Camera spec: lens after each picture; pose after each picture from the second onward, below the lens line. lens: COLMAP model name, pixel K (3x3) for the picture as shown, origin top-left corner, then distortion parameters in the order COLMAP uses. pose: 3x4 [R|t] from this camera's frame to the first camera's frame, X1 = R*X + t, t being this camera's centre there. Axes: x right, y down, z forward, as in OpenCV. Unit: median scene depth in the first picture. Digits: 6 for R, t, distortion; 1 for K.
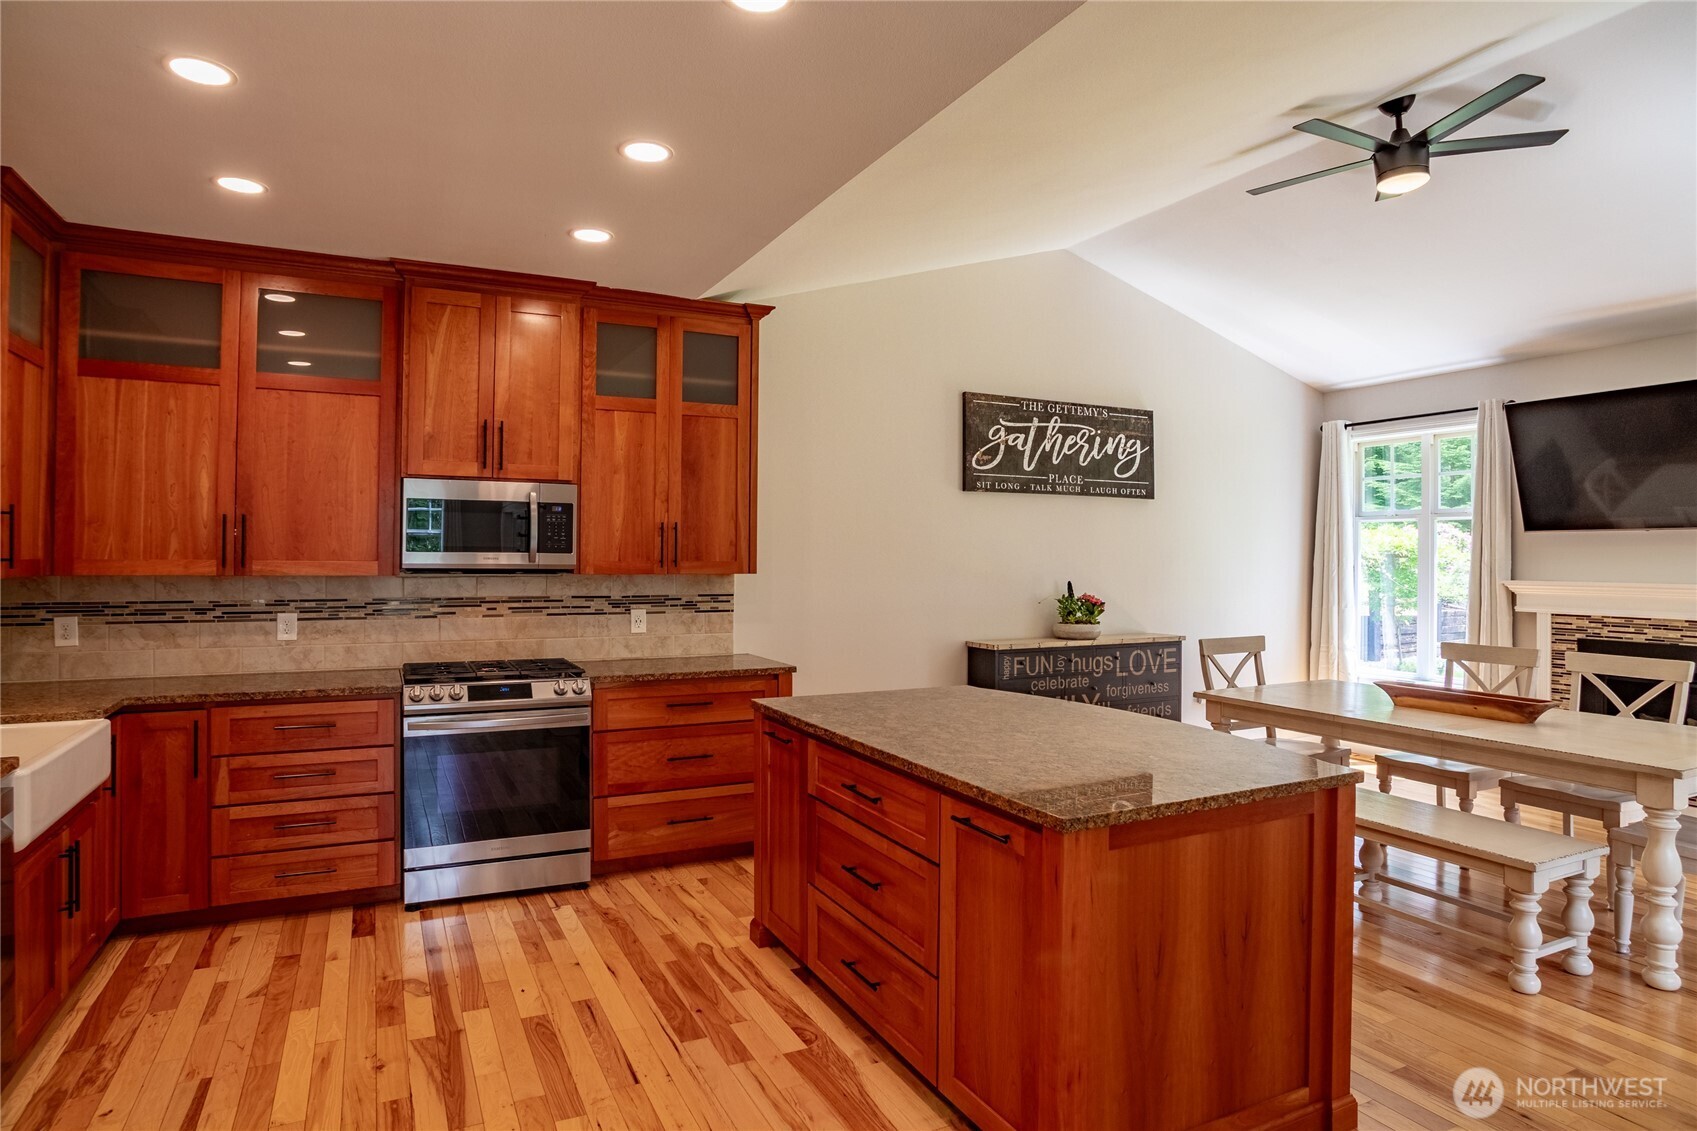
lens RADIAL K [[962.4, 0, 848.5], [0, 962.4, 565.5], [0, 0, 1]] dist [-0.045935, 0.001733]
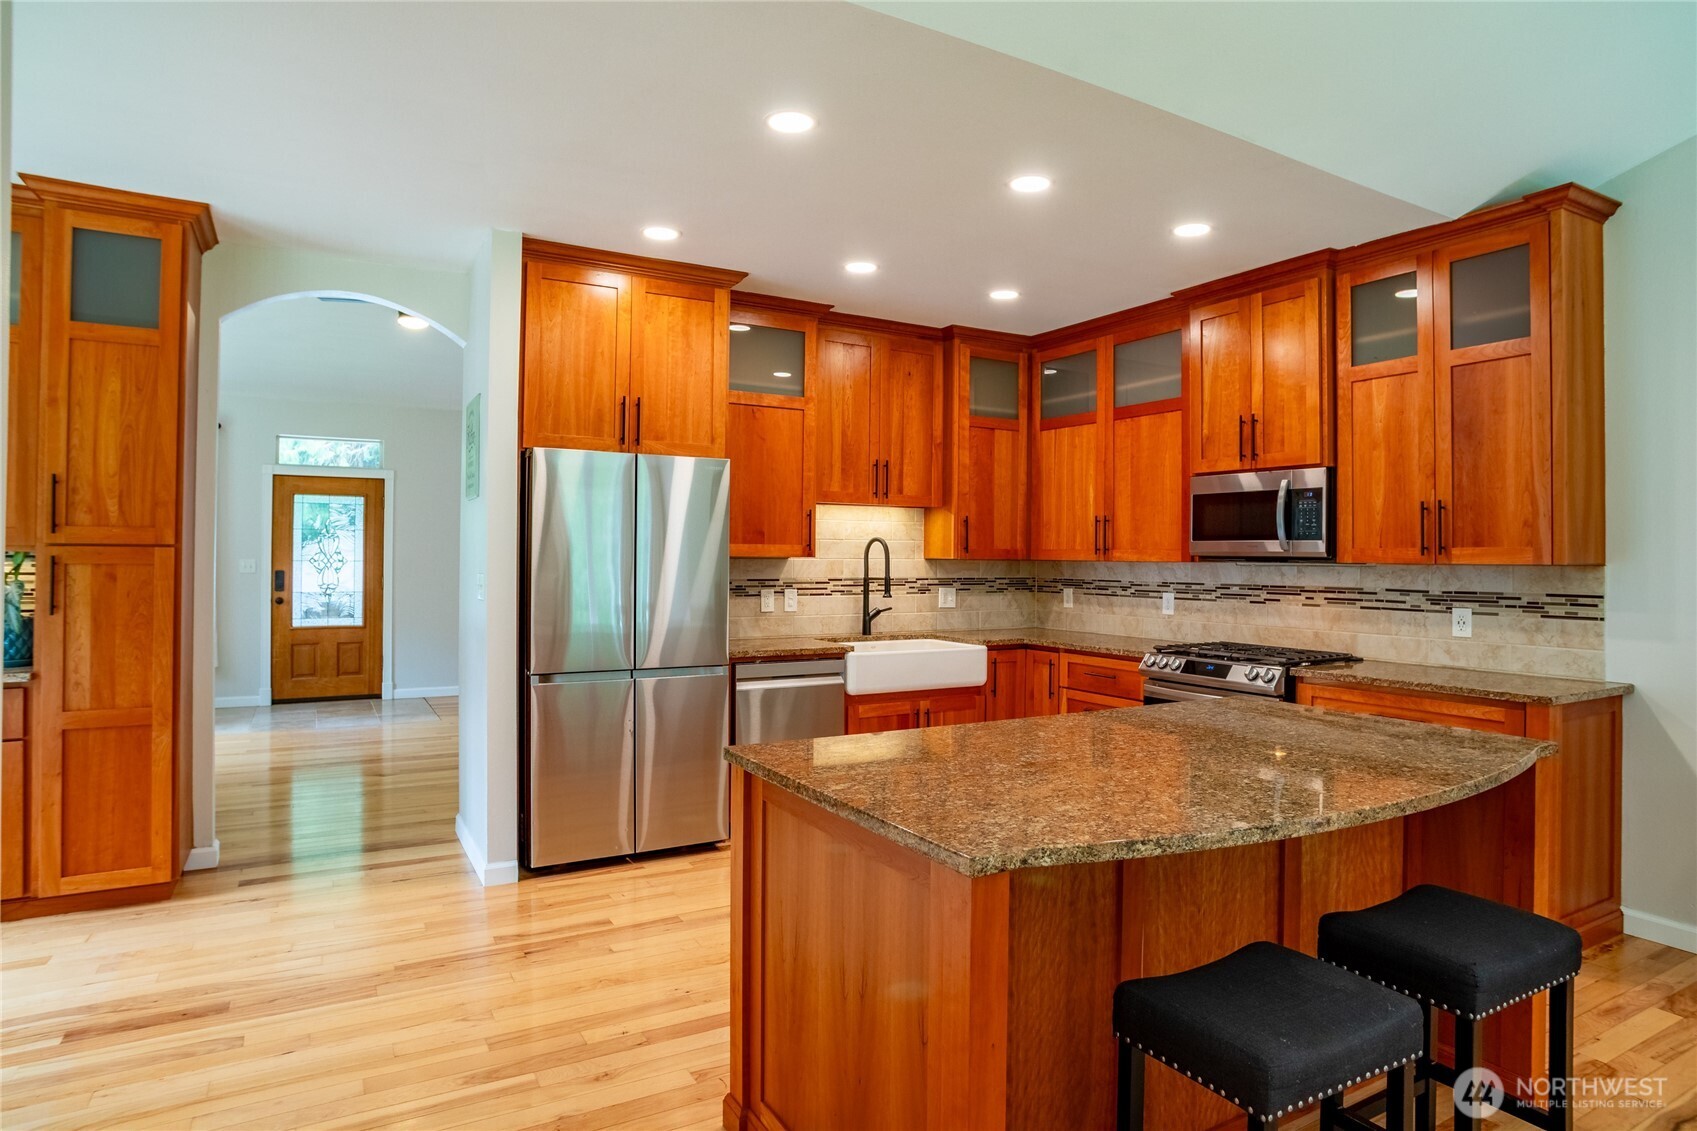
lens RADIAL K [[962.4, 0, 848.5], [0, 962.4, 565.5], [0, 0, 1]] dist [-0.045935, 0.001733]
pose [[0.070176, 0.001876, -0.997533, 0.553119], [-0.018308, 0.999832, 0.000593, 0.018302], [0.997367, 0.018221, 0.070198, 0.422140]]
